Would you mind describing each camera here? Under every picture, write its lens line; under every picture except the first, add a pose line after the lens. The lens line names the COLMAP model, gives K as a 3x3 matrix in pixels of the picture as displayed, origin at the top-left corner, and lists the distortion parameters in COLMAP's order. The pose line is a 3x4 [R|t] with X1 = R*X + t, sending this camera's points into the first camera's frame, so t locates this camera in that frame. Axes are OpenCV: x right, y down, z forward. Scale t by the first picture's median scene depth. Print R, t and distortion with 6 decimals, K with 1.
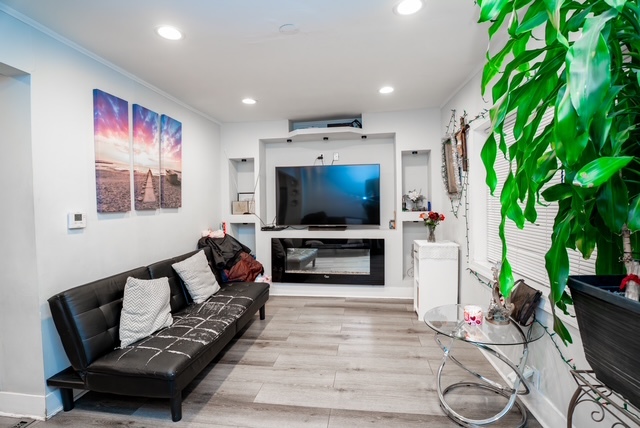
lens RADIAL K [[299.9, 0, 324.3], [0, 299.9, 213.1], [0, 0, 1]] dist [-0.036041, -0.000415]
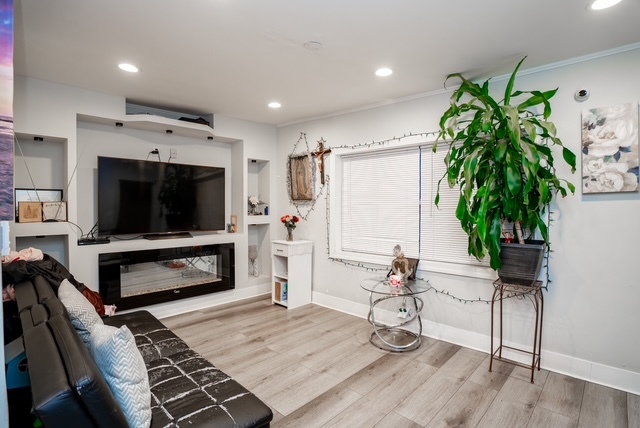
lens RADIAL K [[299.9, 0, 325.3], [0, 299.9, 212.6], [0, 0, 1]] dist [-0.036041, -0.000415]
pose [[0.613639, -0.003013, 0.789581, -0.408466], [0.012721, 0.999901, -0.006071, -0.005410], [-0.789484, 0.013770, 0.613616, 0.134176]]
